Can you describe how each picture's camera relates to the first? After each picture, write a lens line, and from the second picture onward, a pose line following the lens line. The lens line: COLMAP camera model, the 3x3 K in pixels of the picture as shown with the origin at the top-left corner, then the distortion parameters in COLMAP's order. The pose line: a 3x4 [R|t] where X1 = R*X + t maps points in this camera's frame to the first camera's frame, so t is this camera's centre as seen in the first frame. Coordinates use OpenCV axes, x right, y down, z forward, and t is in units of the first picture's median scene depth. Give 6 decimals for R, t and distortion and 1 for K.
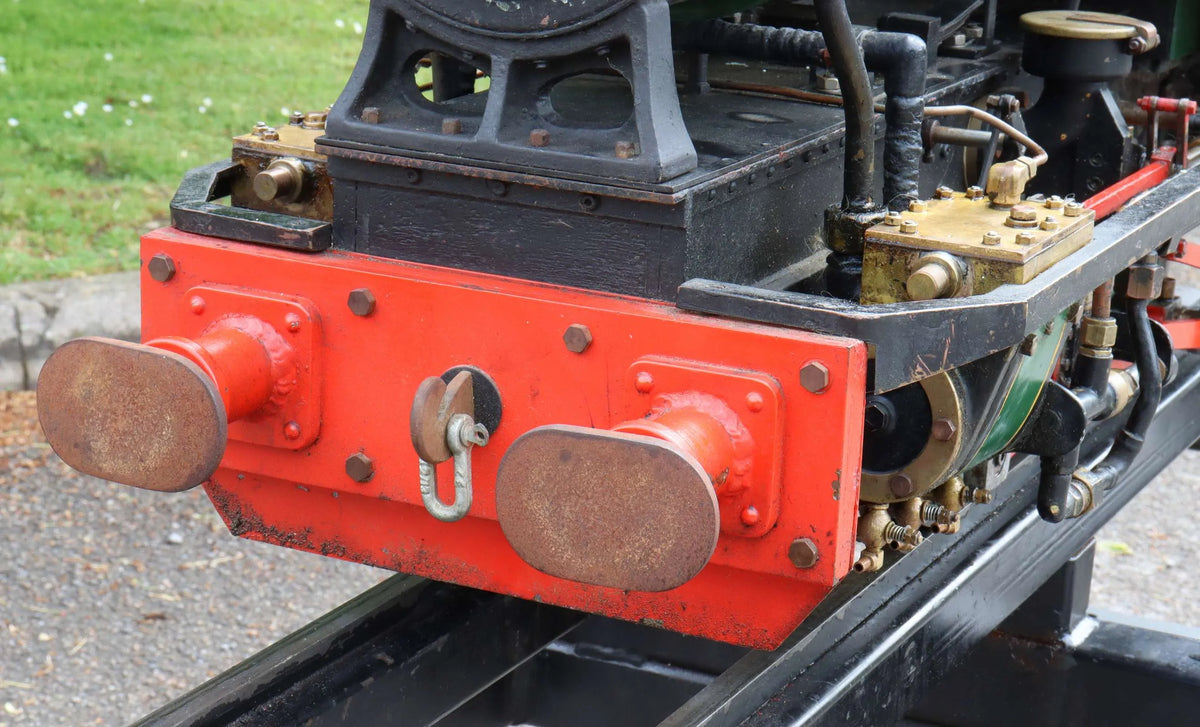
lens RADIAL K [[2701.7, 0, 600.3], [0, 2701.7, 368.6], [0, 0, 1]] dist [0.384678, 0.000000]
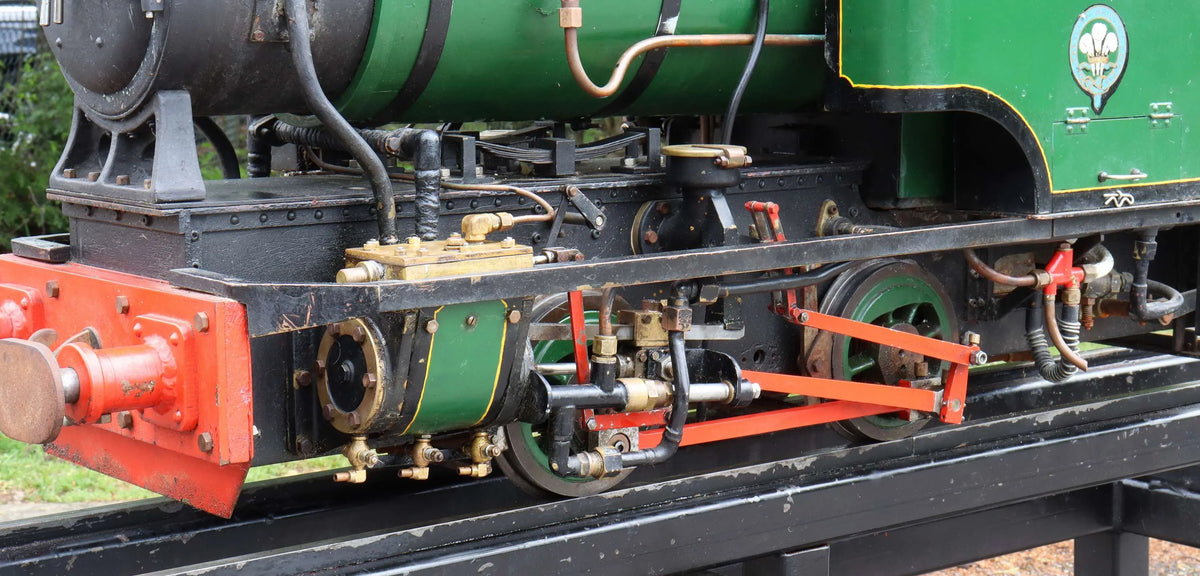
lens RADIAL K [[2118.5, 0, 621.1], [0, 2118.5, 290.3], [0, 0, 1]] dist [0.211420, 0.000000]
pose [[0.907647, 0.011561, -0.419576, 0.745610], [-0.074359, 0.988238, -0.133627, 0.120039], [0.413096, 0.152486, 0.897831, 0.009802]]
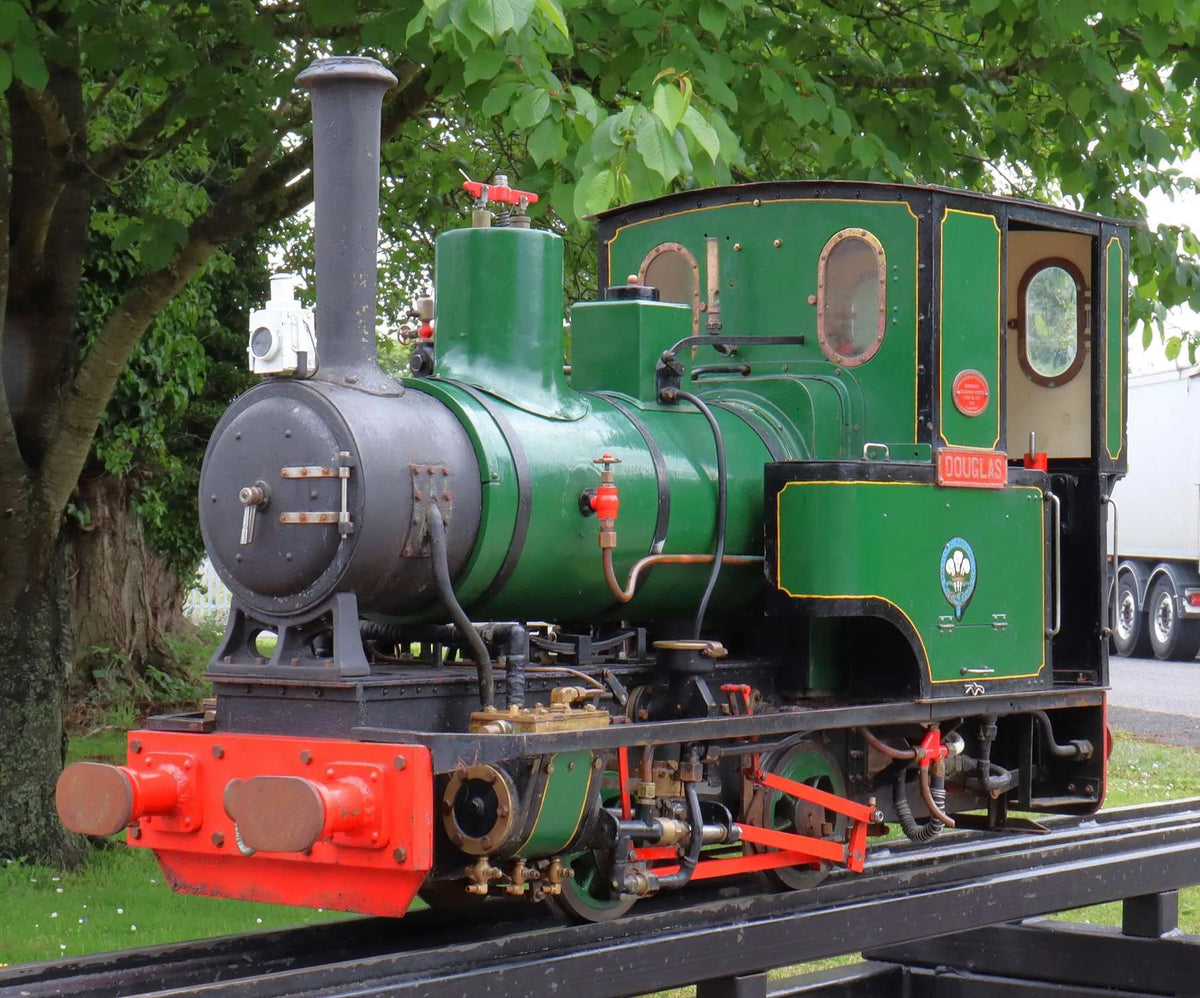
lens RADIAL K [[2865.1, 0, 641.7], [0, 2865.1, 542.0], [0, 0, 1]] dist [0.148925, 0.000000]
pose [[0.980615, -0.034590, -0.192865, 0.636526], [-0.019805, 0.961757, -0.273188, 0.402734], [0.194939, 0.271712, 0.942428, -0.985899]]
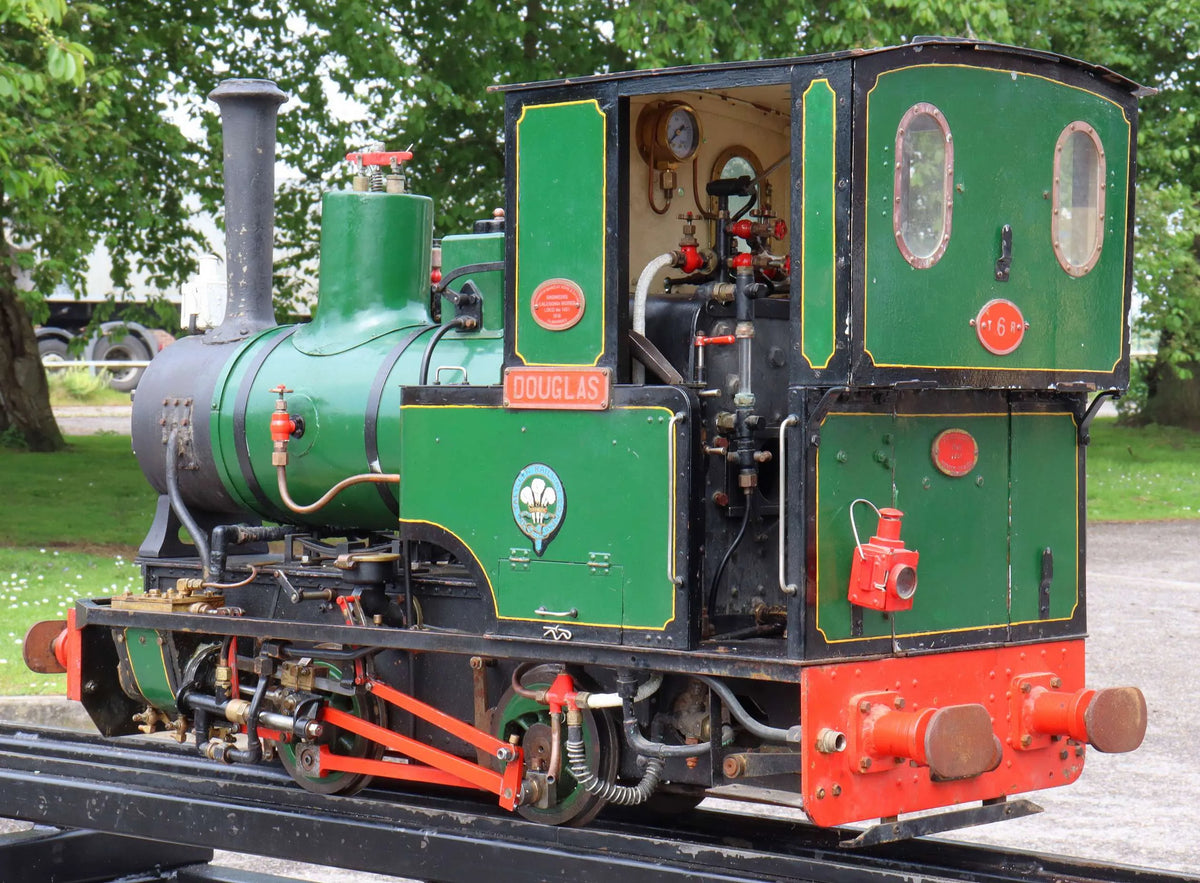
lens RADIAL K [[2923.2, 0, 609.7], [0, 2923.2, 442.0], [0, 0, 1]] dist [0.300706, 0.000000]
pose [[-0.272912, -0.023301, -0.961757, 2.660825], [-0.272507, 0.960634, 0.054054, -0.452515], [0.922637, 0.276838, -0.268518, 2.112450]]
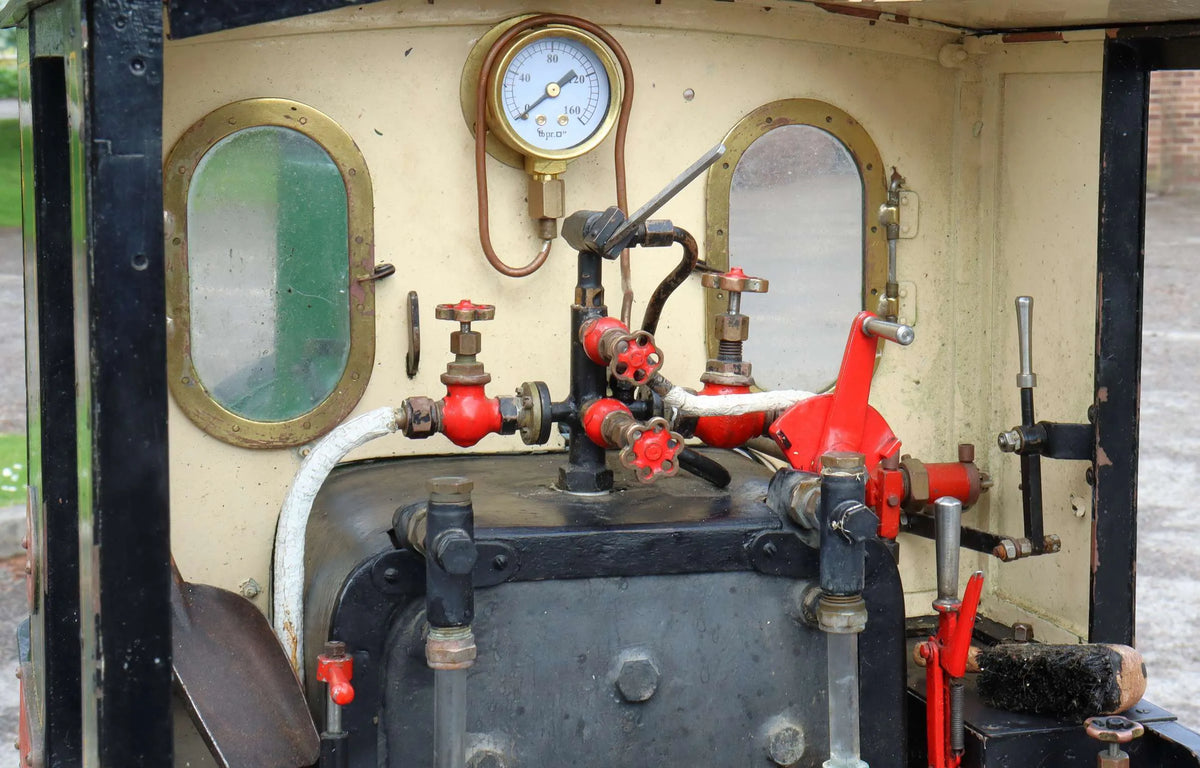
lens RADIAL K [[2284.4, 0, 706.3], [0, 2284.4, 297.3], [0, 0, 1]] dist [0.057072, 0.000000]
pose [[-0.705982, 0.026319, -0.707741, 0.812861], [-0.214884, 0.944242, 0.249464, -0.735520], [0.674844, 0.328200, -0.660962, 2.041071]]
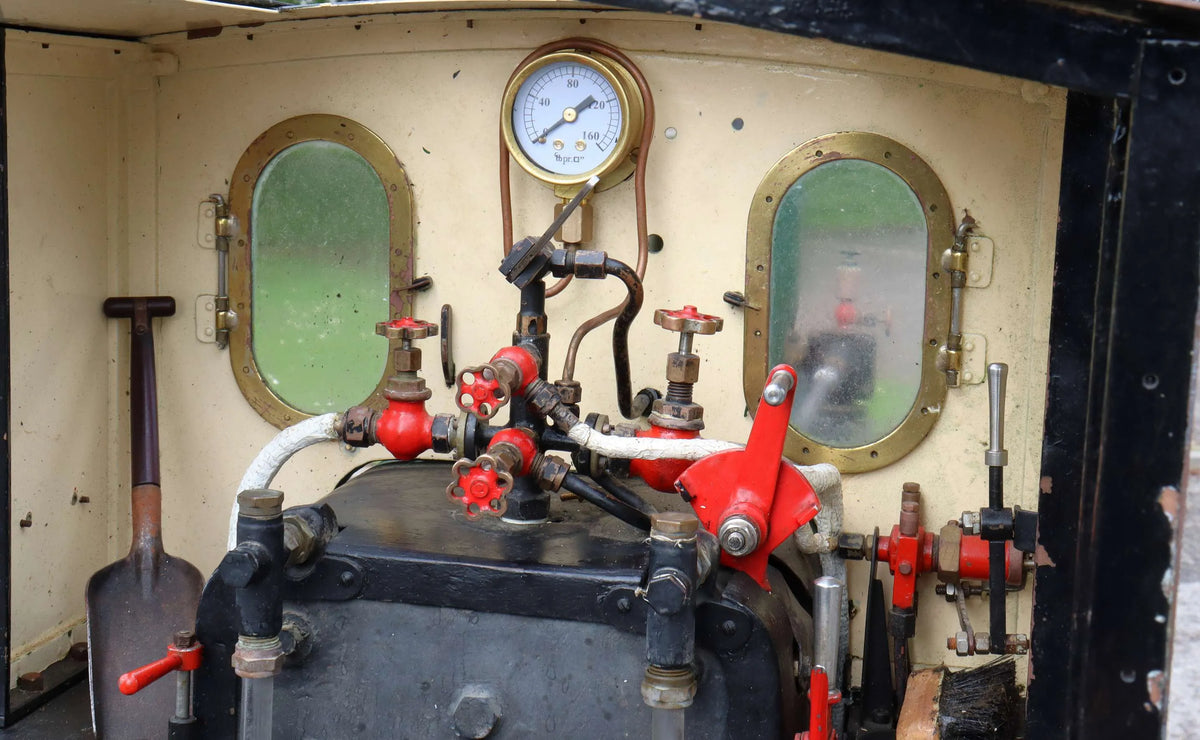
lens RADIAL K [[1901.8, 0, 604.9], [0, 1901.8, 328.0], [0, 0, 1]] dist [0.051806, 0.000000]
pose [[-0.958813, -0.031217, -0.282318, 0.439812], [-0.136087, 0.922923, 0.360129, -0.767415], [0.249316, 0.383716, -0.889159, 2.079252]]
